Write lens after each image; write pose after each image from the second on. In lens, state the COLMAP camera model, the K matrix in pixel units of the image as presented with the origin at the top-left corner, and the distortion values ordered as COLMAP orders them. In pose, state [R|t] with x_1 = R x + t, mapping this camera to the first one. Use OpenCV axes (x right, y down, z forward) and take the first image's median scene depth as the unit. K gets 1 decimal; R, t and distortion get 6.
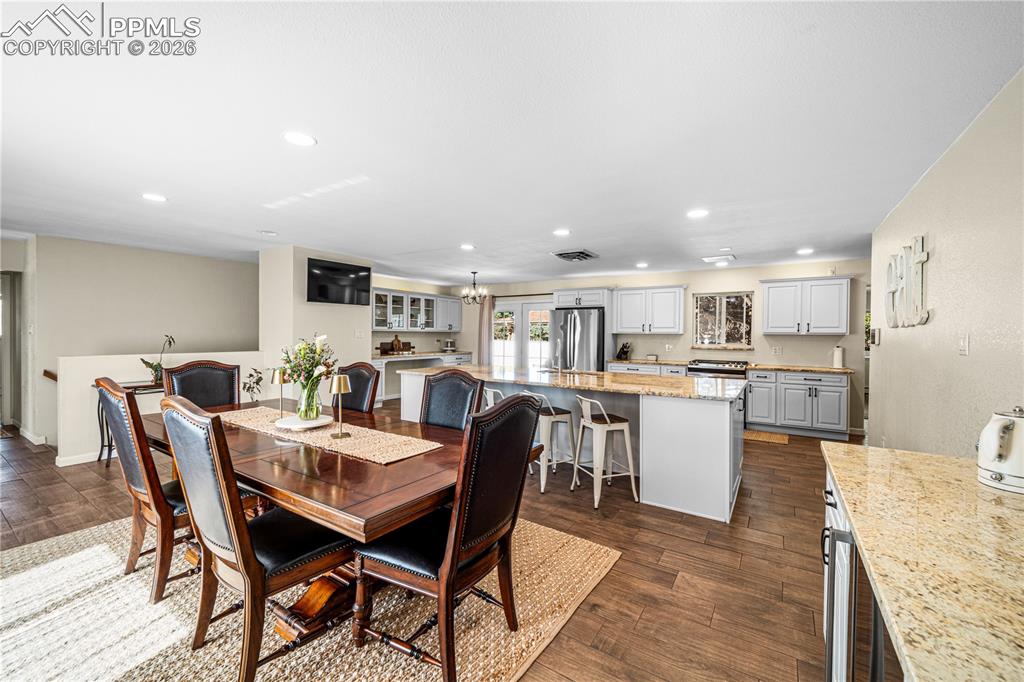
lens RADIAL K [[418.7, 0, 512.0], [0, 418.7, 341.0], [0, 0, 1]] dist [-0.000968, -0.000135]
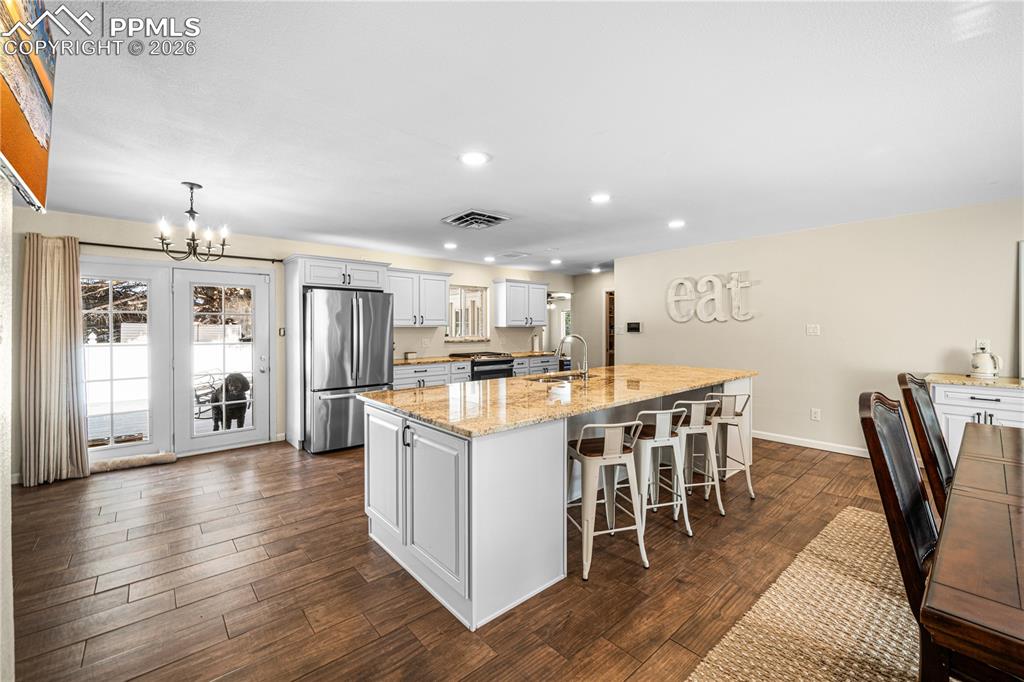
lens RADIAL K [[418.1, 0, 510.0], [0, 418.1, 329.0], [0, 0, 1]] dist [0.000158, 0.000014]
pose [[0.258343, -0.012231, 0.965976, -0.656041], [0.023492, 0.999704, 0.006375, -0.021852], [-0.965767, 0.021046, 0.258554, 0.921333]]
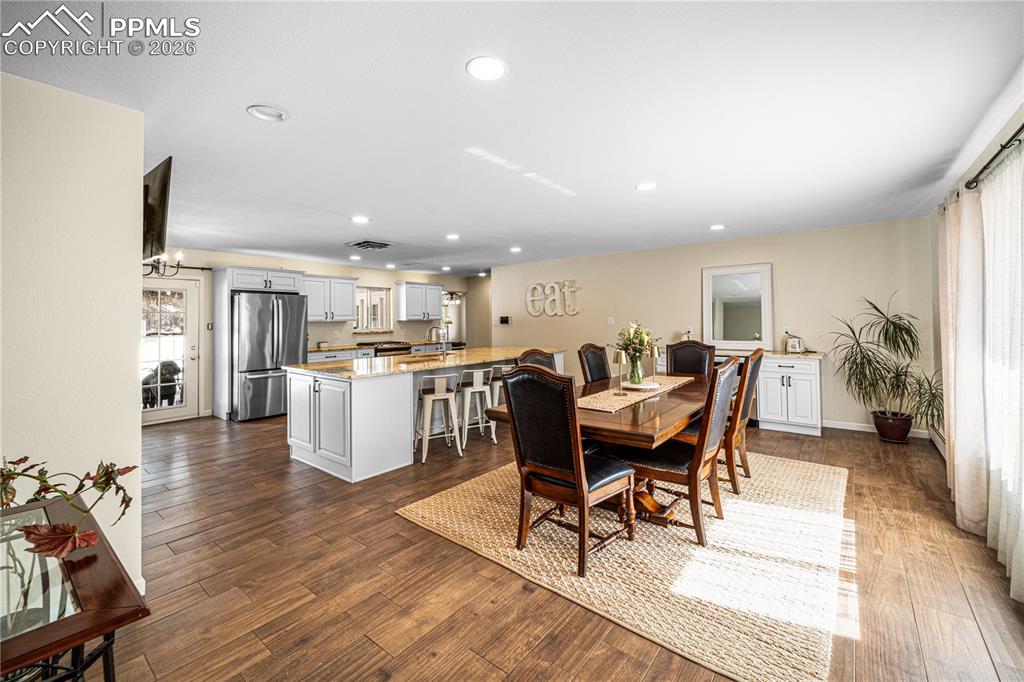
lens RADIAL K [[422.9, 0, 516.6], [0, 422.9, 313.1], [0, 0, 1]] dist [0.001093, 0.000084]
pose [[0.074104, 0.005445, 0.997236, -1.033598], [0.030079, 0.999518, -0.007692, -0.023890], [-0.996797, 0.030566, 0.073905, 0.698583]]
